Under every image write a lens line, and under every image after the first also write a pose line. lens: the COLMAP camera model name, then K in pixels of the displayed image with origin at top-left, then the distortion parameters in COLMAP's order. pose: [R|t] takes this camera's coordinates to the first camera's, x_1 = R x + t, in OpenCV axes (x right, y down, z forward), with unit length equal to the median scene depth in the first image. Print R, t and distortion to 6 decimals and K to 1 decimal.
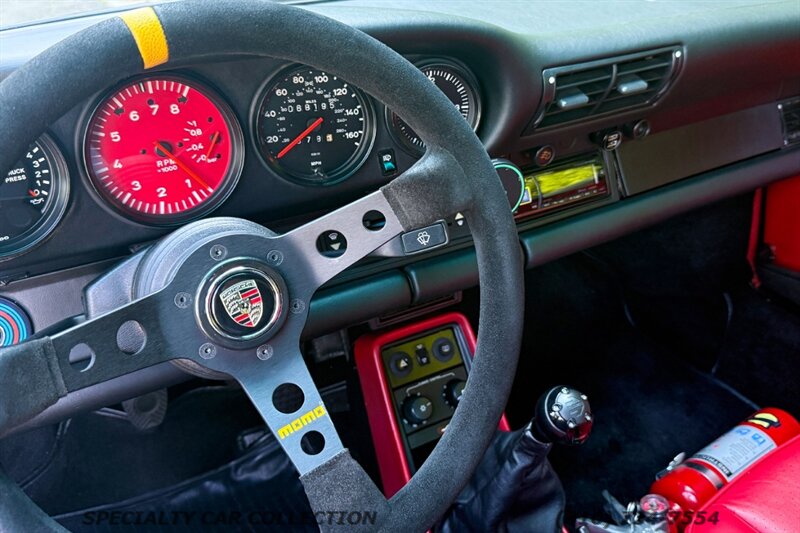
lens RADIAL K [[686.2, 0, 434.8], [0, 686.2, 284.1], [0, 0, 1]] dist [0.105391, -0.222906]
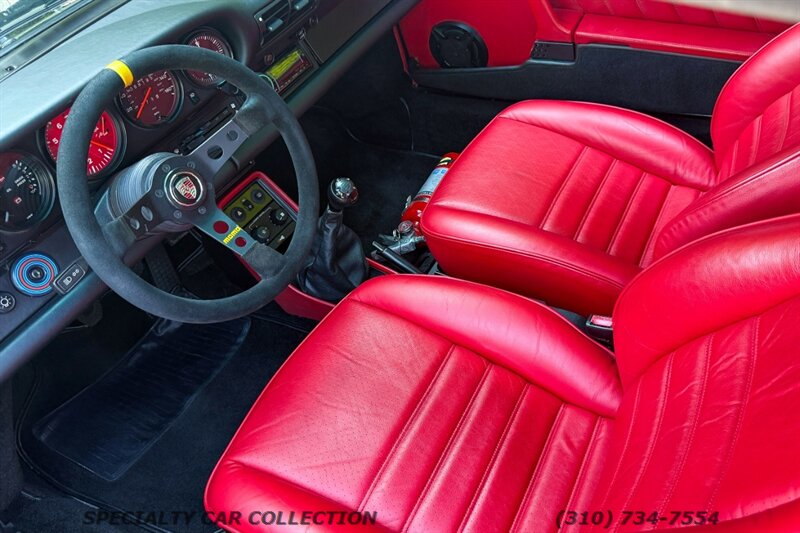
lens RADIAL K [[632.4, 0, 404.6], [0, 632.4, 257.8], [0, 0, 1]] dist [0.055153, -0.004395]
pose [[0.863613, -0.426797, 0.268360, -0.179950], [0.368981, 0.897801, 0.240431, -0.005697], [-0.343549, -0.108619, 0.932832, -0.605952]]
